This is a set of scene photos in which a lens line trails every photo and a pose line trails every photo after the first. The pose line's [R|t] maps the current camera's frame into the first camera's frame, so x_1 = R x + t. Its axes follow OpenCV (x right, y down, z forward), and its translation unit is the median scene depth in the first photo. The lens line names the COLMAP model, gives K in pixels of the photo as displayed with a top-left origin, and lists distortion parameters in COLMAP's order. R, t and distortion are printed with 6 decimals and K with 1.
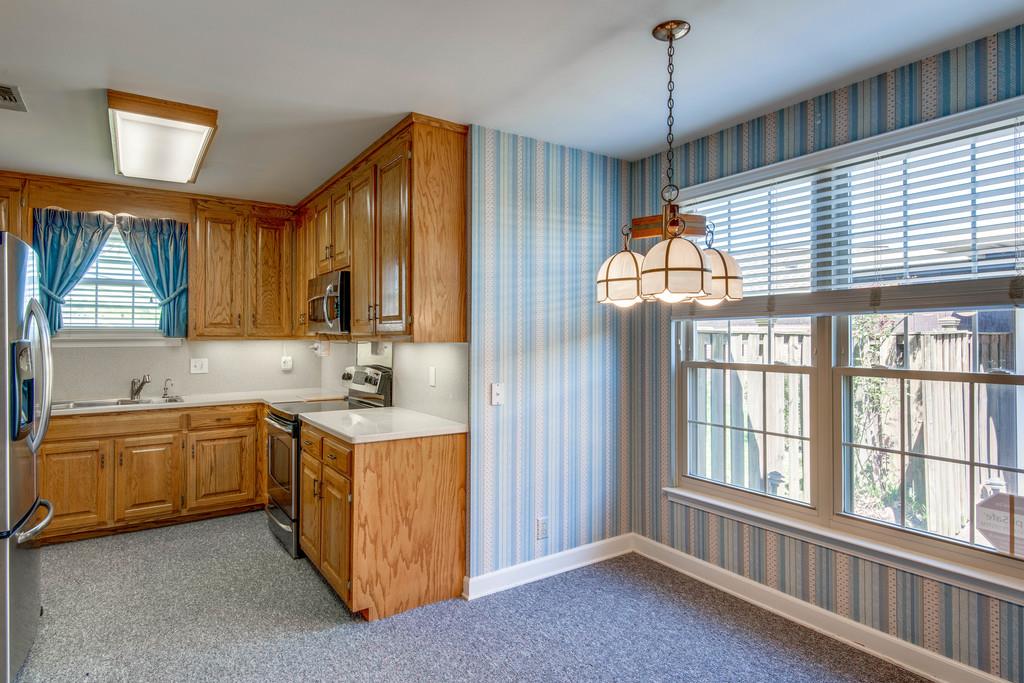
lens RADIAL K [[522.2, 0, 505.3], [0, 522.2, 338.0], [0, 0, 1]] dist [0.033772, -0.026771]
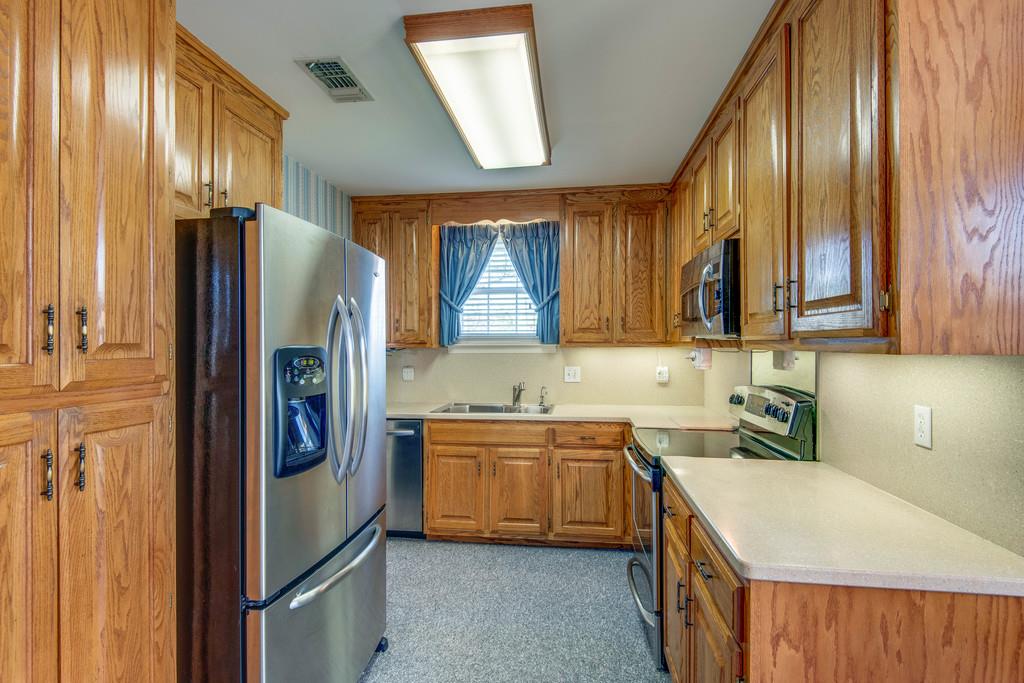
lens RADIAL K [[522.2, 0, 505.3], [0, 522.2, 338.0], [0, 0, 1]] dist [0.033772, -0.026771]
pose [[0.756821, -0.007934, -0.653575, -0.074389], [-0.000628, 0.999917, -0.012866, 0.000500], [0.653622, 0.010148, 0.756753, 0.258517]]
